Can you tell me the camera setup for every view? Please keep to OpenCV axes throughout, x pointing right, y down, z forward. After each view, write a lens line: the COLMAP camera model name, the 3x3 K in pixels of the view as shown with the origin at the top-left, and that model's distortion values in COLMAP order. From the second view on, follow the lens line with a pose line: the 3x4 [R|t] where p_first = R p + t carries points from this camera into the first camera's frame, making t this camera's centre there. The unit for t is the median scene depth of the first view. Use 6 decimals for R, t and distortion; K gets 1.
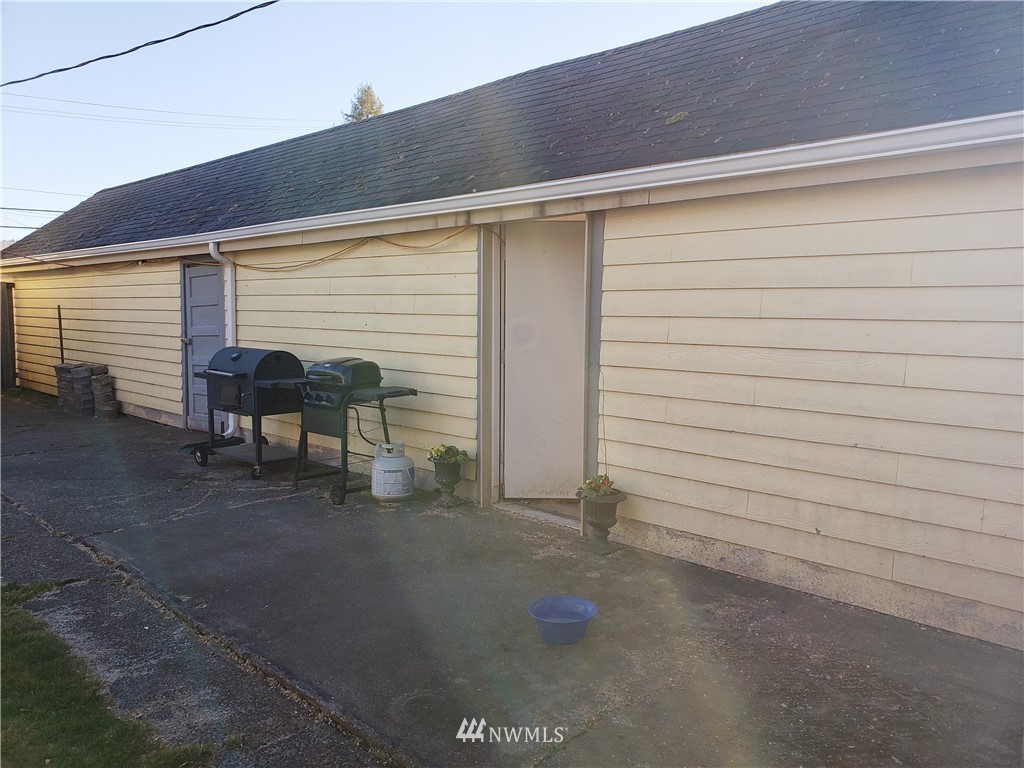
lens RADIAL K [[752.9, 0, 482.7], [0, 752.9, 387.1], [0, 0, 1]] dist [0.219358, -0.323986]
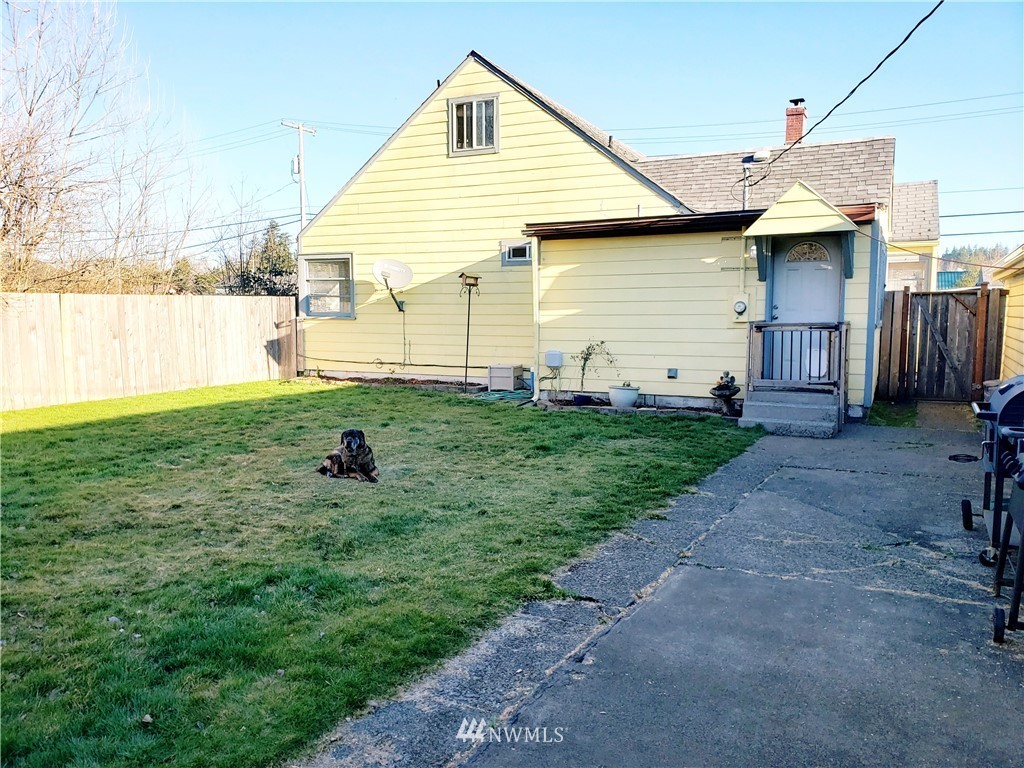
lens RADIAL K [[752.9, 0, 482.7], [0, 752.9, 387.1], [0, 0, 1]] dist [0.219358, -0.323986]
pose [[0.348120, 0.084650, -0.933620, 0.380720], [-0.089636, 0.994357, 0.056735, -0.082742], [0.933155, 0.063935, 0.353743, 0.546822]]
